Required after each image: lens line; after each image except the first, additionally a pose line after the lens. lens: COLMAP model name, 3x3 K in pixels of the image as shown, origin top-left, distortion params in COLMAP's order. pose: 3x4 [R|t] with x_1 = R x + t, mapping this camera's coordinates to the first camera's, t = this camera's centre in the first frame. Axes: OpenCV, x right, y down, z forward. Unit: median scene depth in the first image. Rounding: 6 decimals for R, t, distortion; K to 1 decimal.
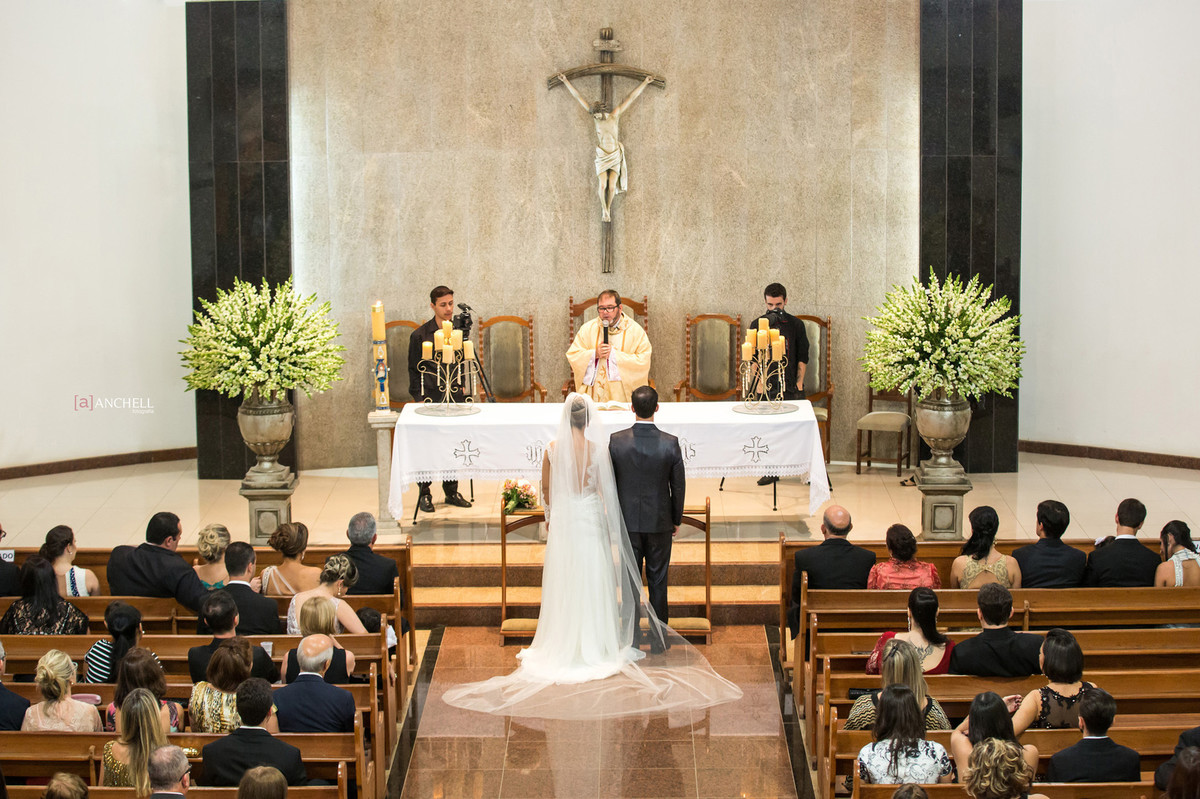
lens RADIAL K [[2530.6, 0, 597.7], [0, 2530.6, 397.6], [0, 0, 1]] dist [-0.549546, 0.000000]
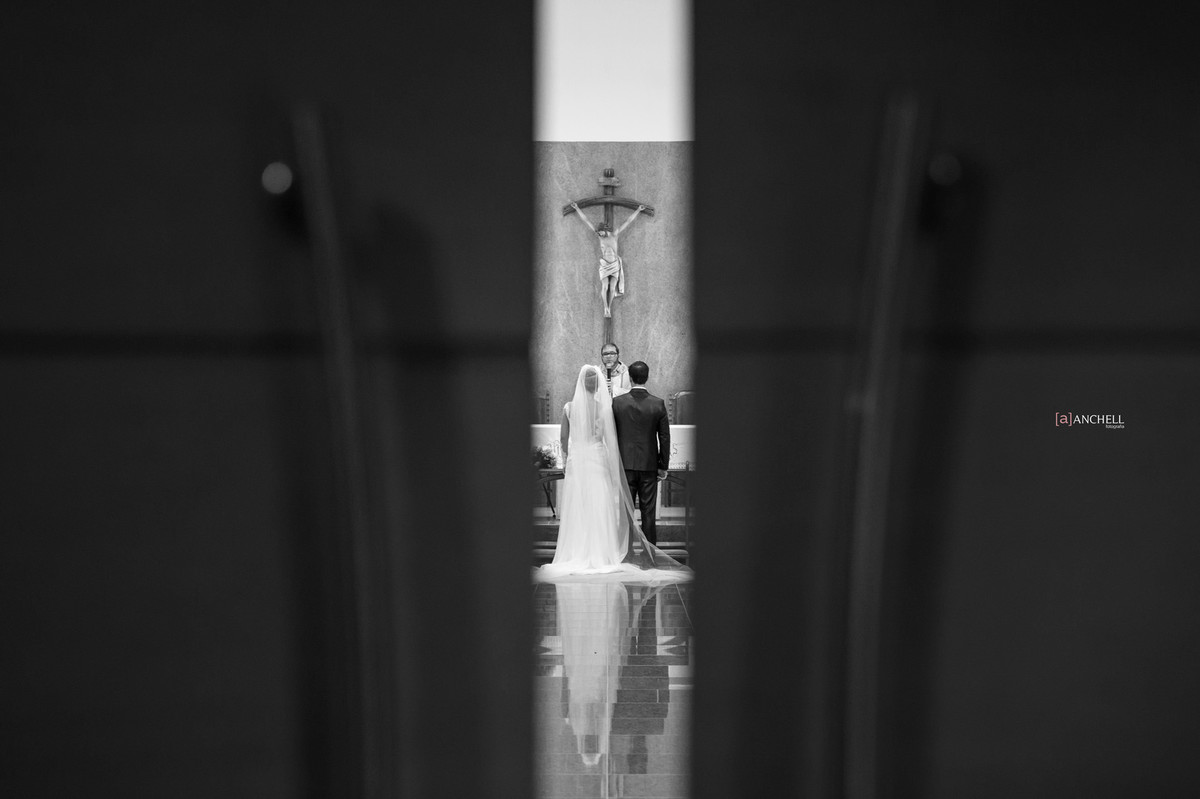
lens RADIAL K [[2530.6, 0, 599.2], [0, 2530.6, 400.7], [0, 0, 1]] dist [-0.549546, 0.000000]
pose [[0.999919, 0.010854, 0.006636, -0.008908], [-0.009540, 0.984823, -0.173300, 0.196522], [-0.008417, 0.173223, 0.984847, -0.263556]]
